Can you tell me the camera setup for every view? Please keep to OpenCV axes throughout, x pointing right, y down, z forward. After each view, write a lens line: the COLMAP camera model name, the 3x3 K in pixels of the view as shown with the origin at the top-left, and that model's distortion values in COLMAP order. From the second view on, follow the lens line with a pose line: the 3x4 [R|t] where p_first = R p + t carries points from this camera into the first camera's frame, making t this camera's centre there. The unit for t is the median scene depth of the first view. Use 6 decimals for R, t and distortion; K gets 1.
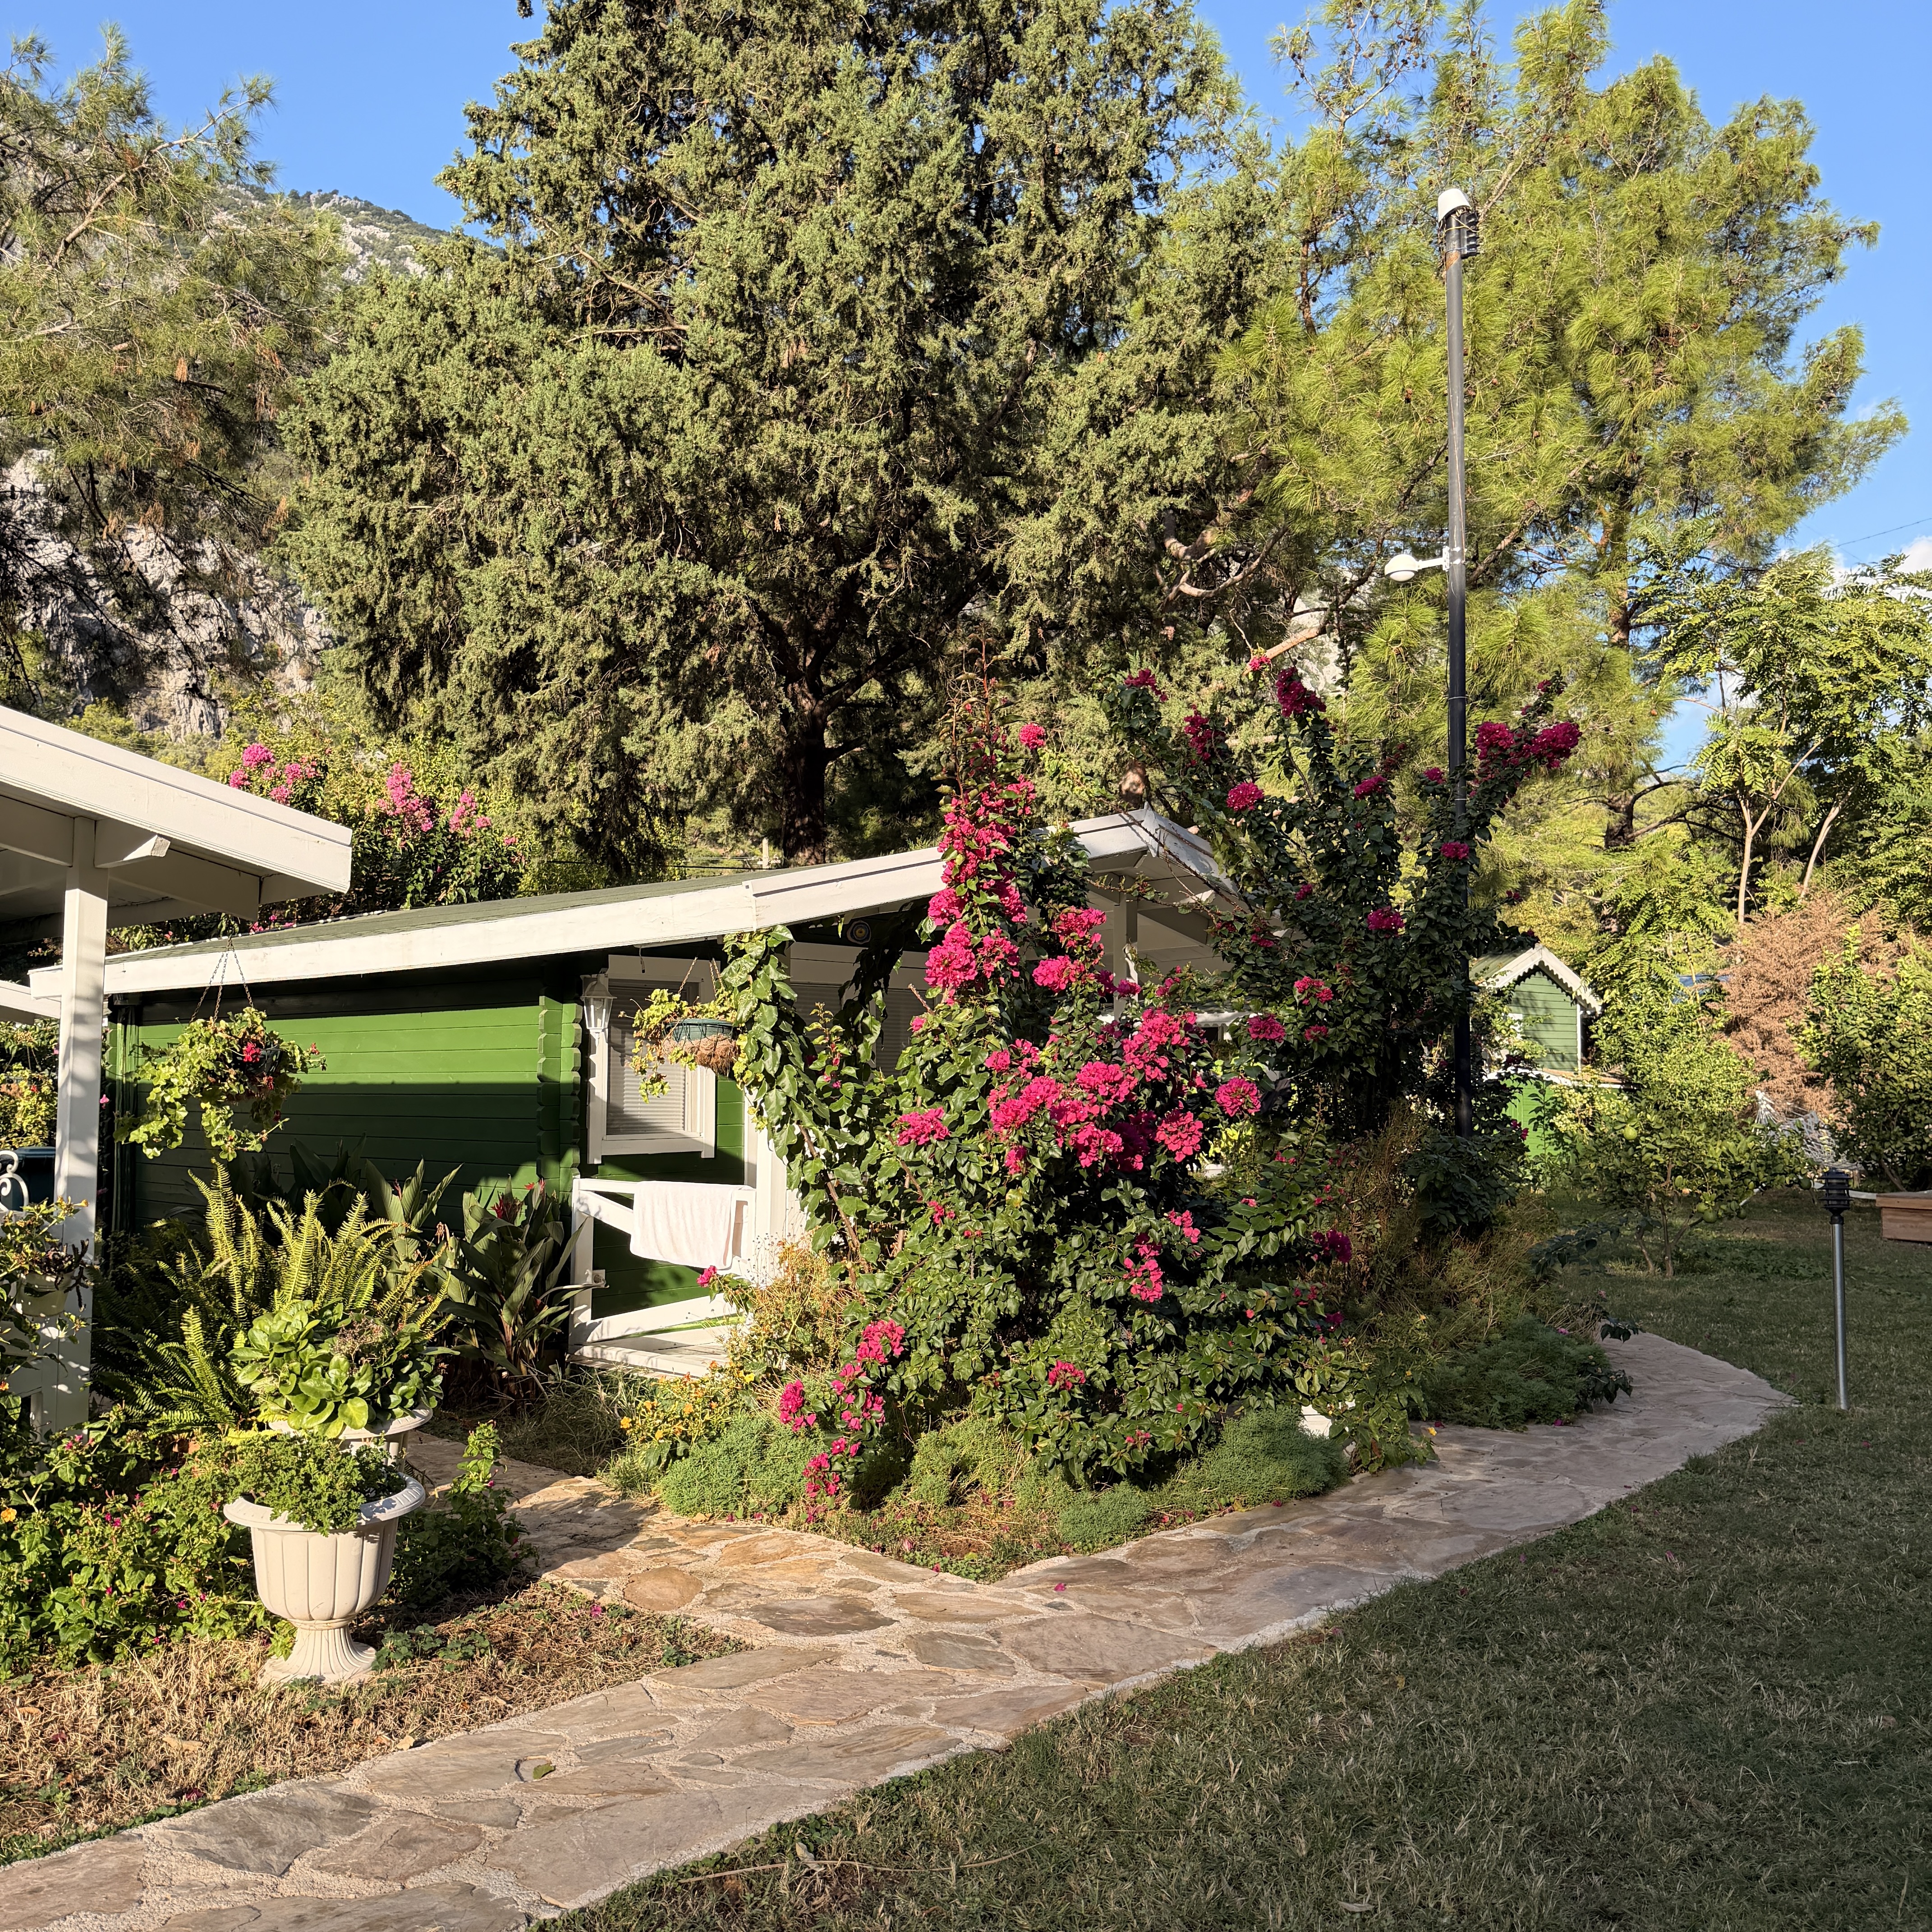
lens RADIAL K [[1785.0, 0, 957.6], [0, 1785.0, 1021.5], [0, 0, 1]] dist [0.093572, -0.166913]
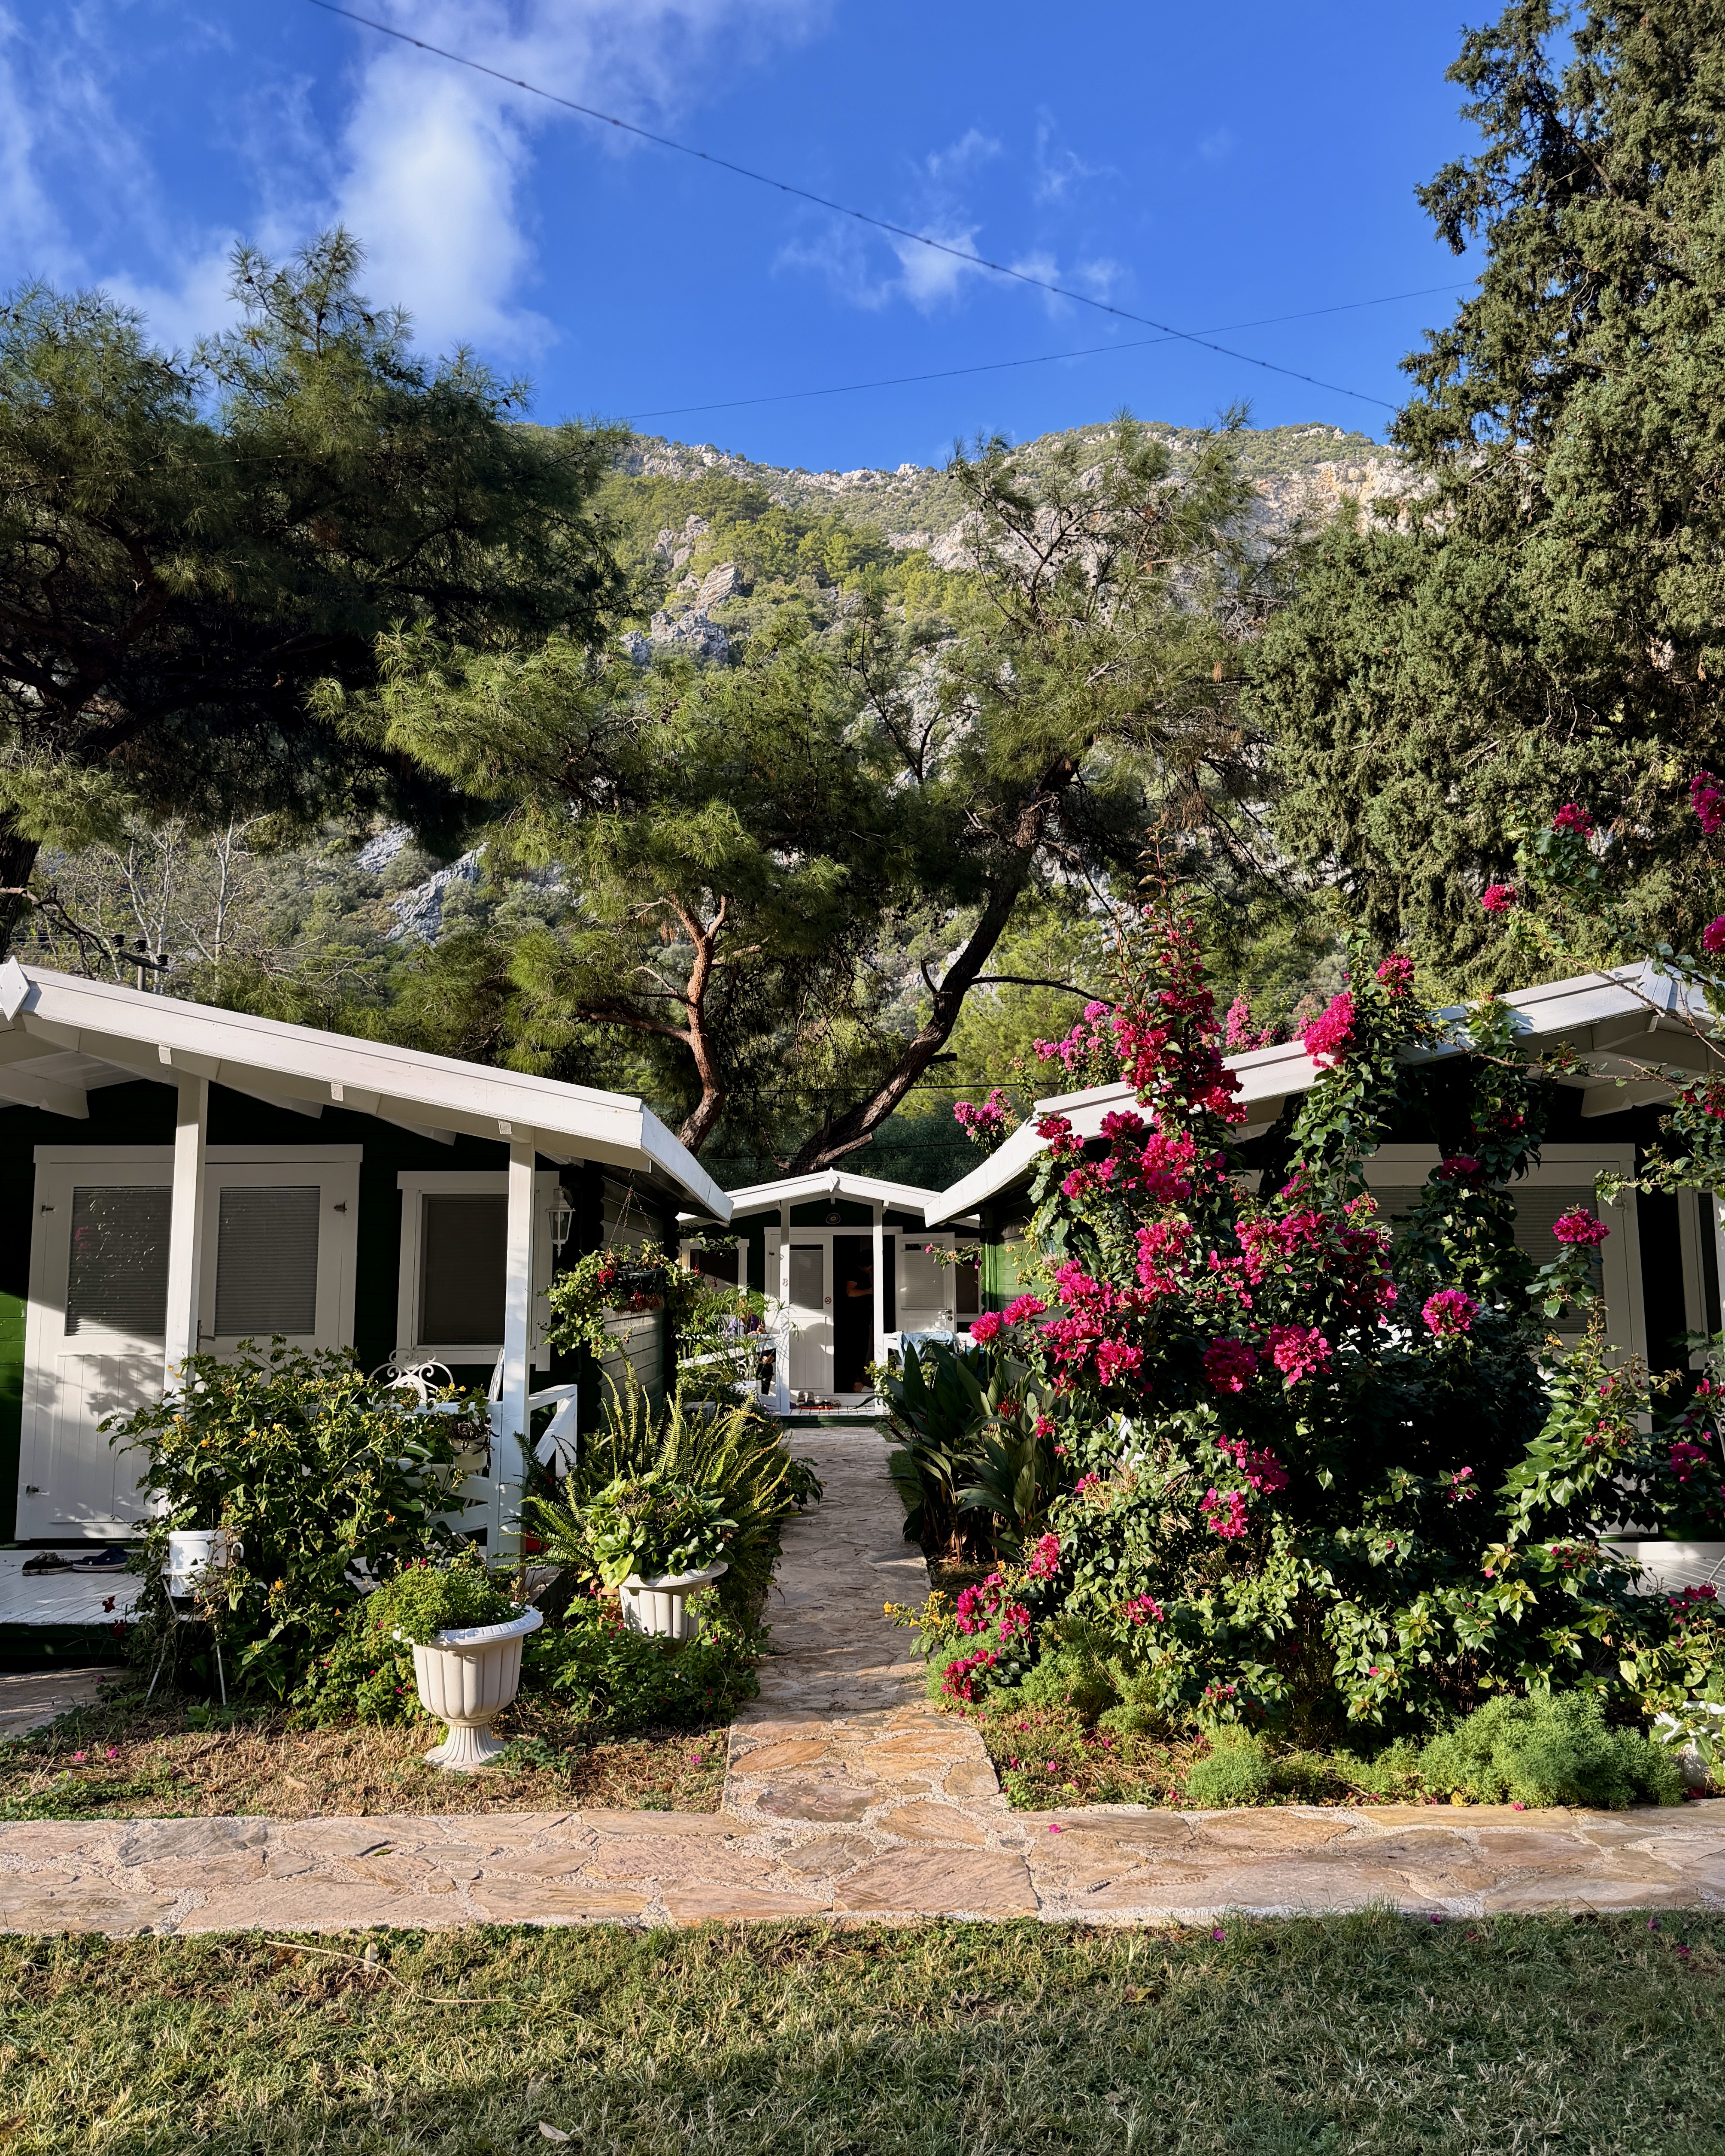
lens RADIAL K [[1728.3, 0, 847.7], [0, 1728.3, 1081.5], [0, 0, 1]] dist [0.065933, -0.103630]
pose [[0.704134, -0.096547, -0.703473, 0.213169], [0.036606, 0.994331, -0.099825, 0.003103], [0.709123, 0.044539, 0.703677, 0.081493]]
